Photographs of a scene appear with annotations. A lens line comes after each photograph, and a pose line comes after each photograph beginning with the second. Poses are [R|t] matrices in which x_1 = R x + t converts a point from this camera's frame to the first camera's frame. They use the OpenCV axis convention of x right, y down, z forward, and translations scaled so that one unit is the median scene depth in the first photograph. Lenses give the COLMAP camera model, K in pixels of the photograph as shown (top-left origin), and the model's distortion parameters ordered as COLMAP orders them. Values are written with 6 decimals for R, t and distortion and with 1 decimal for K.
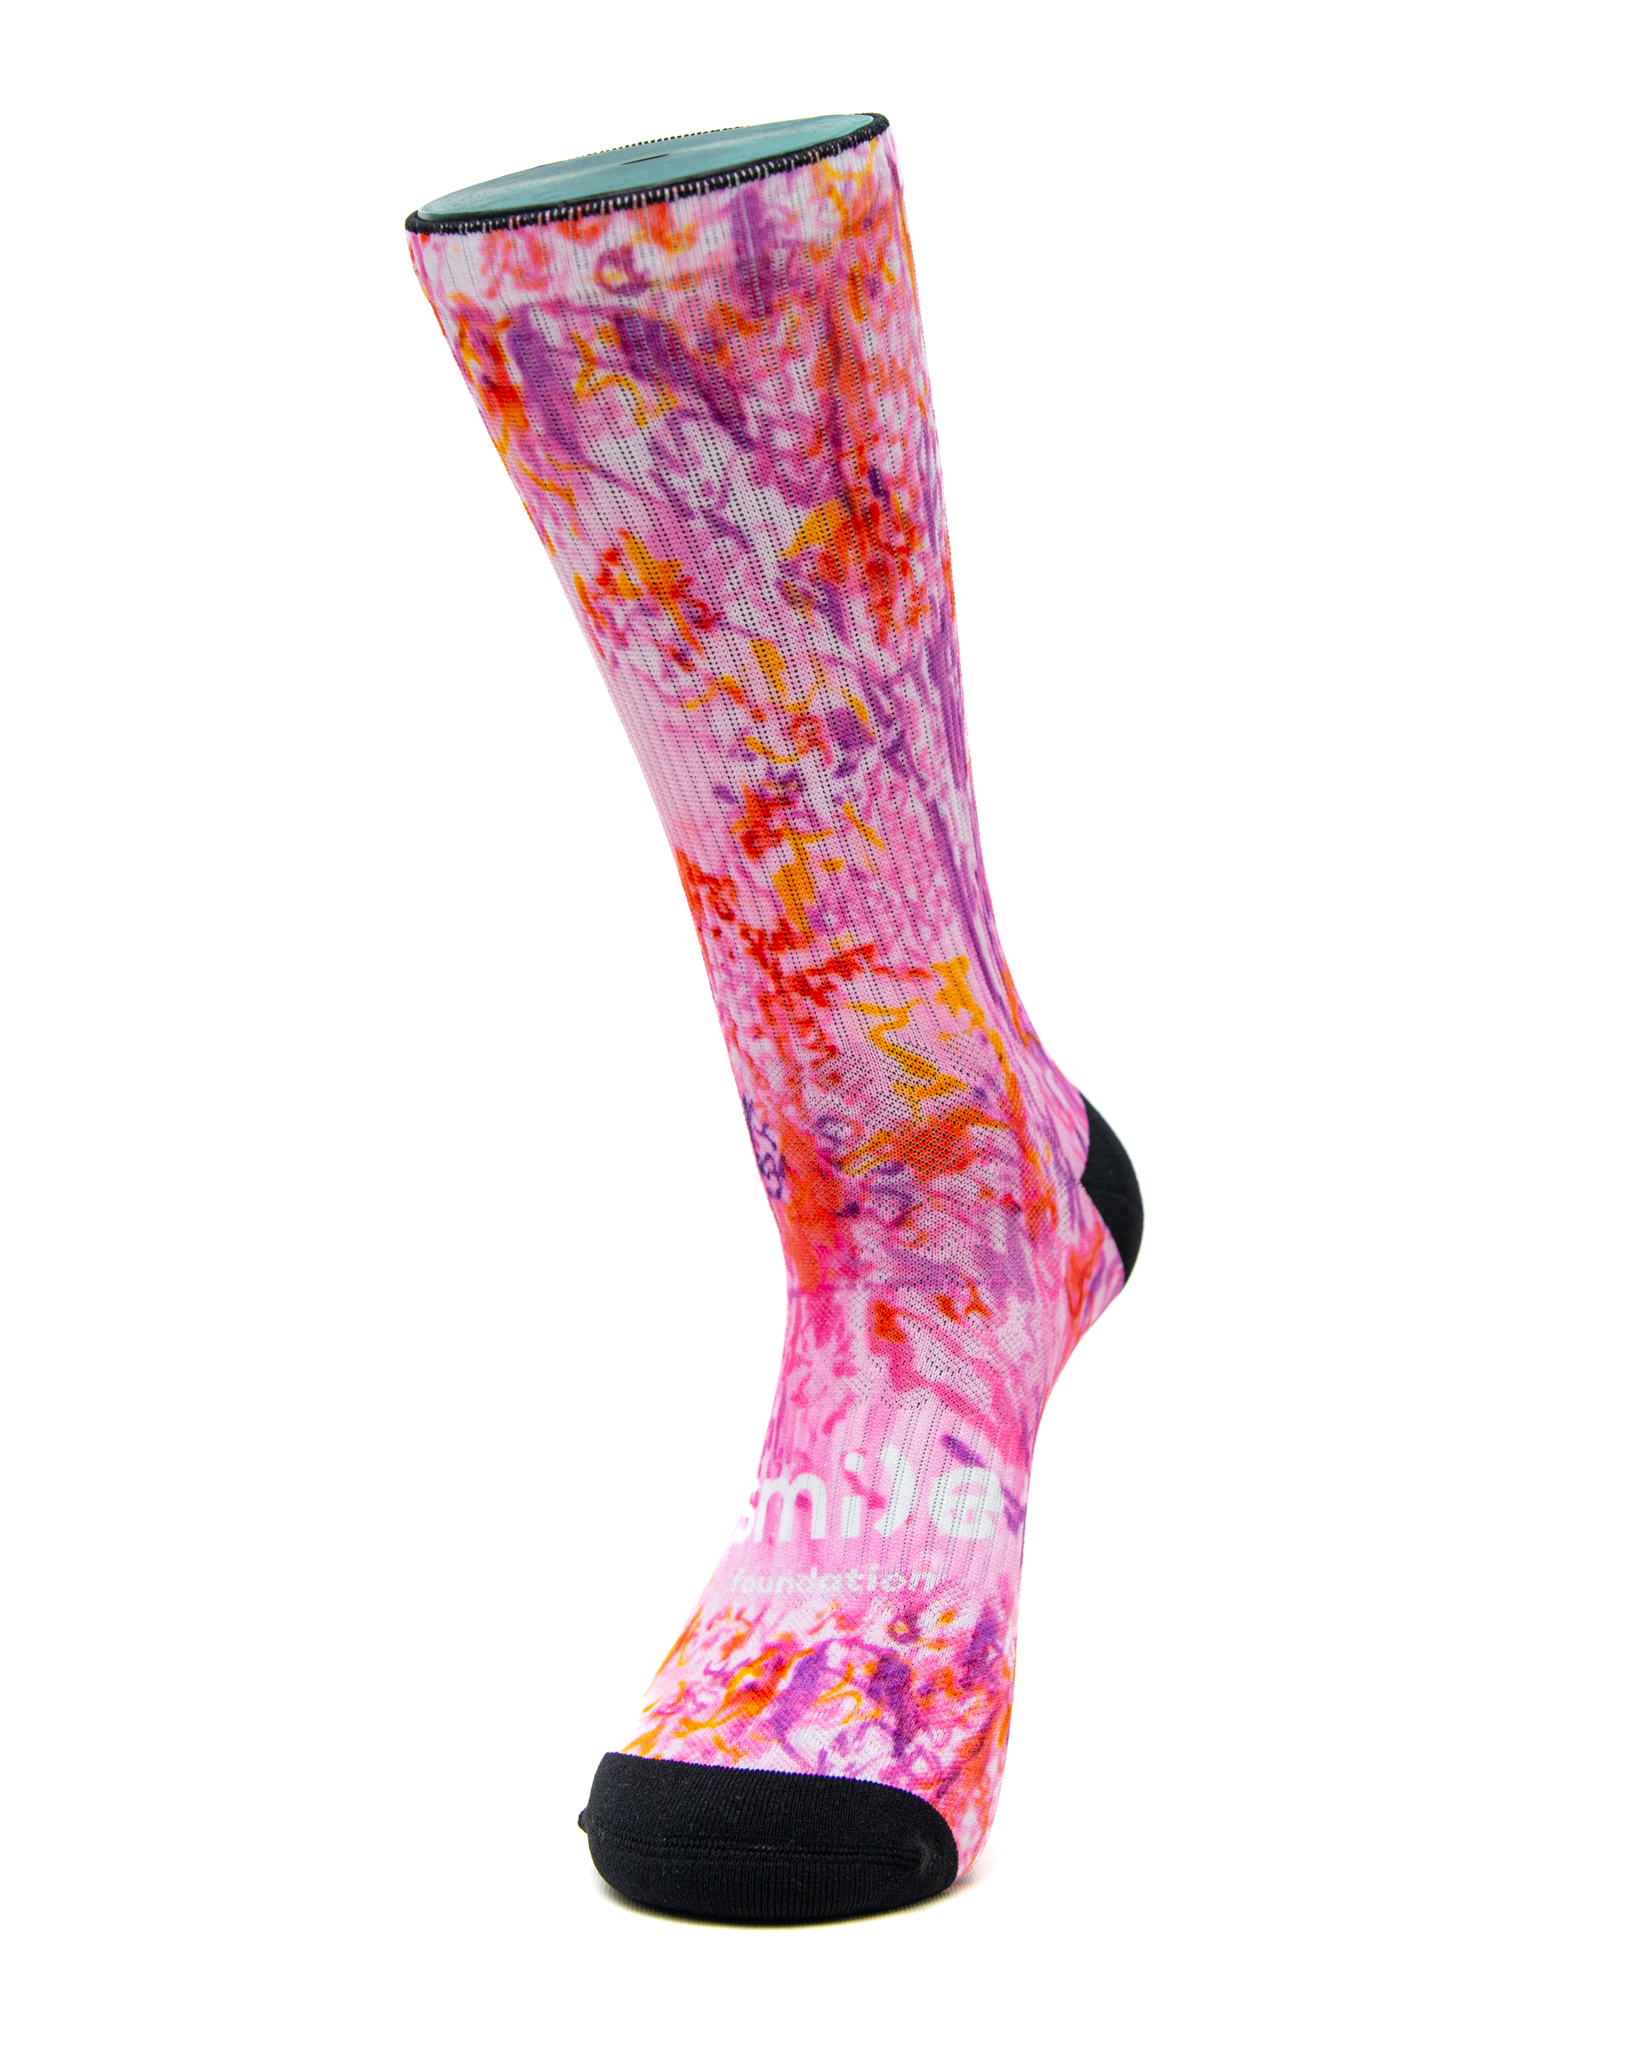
lens RADIAL K [[3484.8, 0, 819.0], [0, 3484.8, 1024.0], [0, 0, 1]] dist [-0.026864, -0.030317]
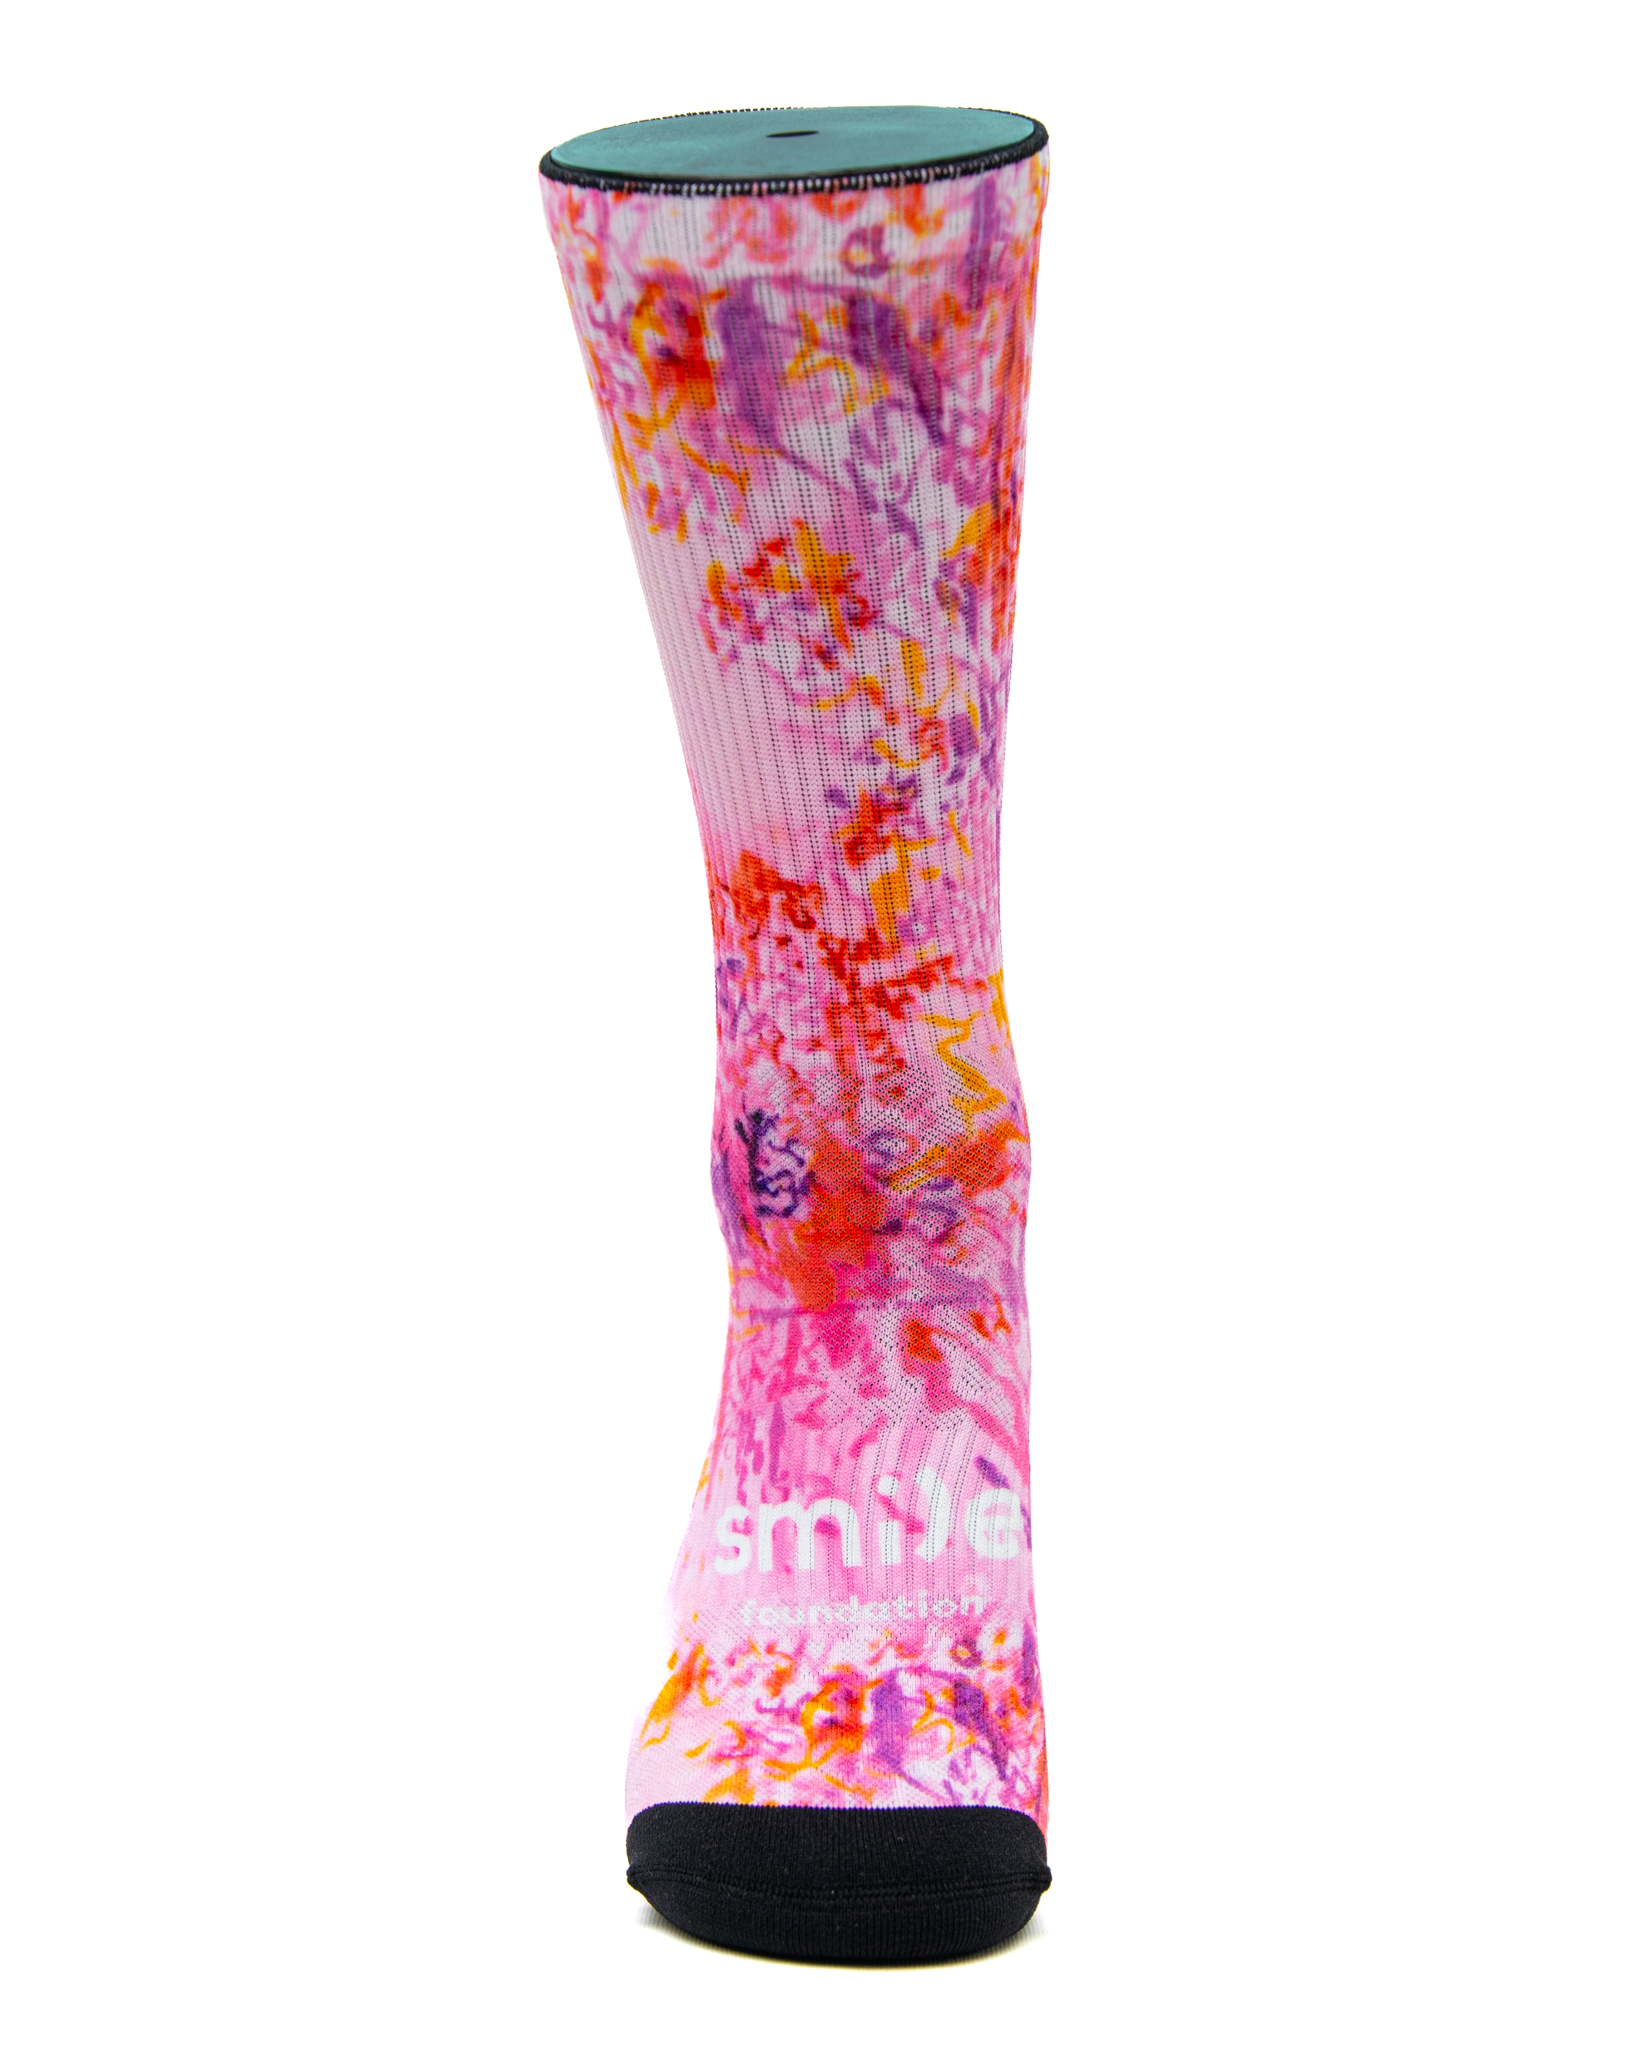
lens RADIAL K [[3484.8, 0, 819.0], [0, 3484.8, 1024.0], [0, 0, 1]] dist [-0.026864, -0.030317]
pose [[0.938135, 0.006485, 0.346210, -0.366877], [-0.006049, 0.999979, -0.002340, -0.001110], [-0.346217, 0.000101, 0.938154, 0.097049]]
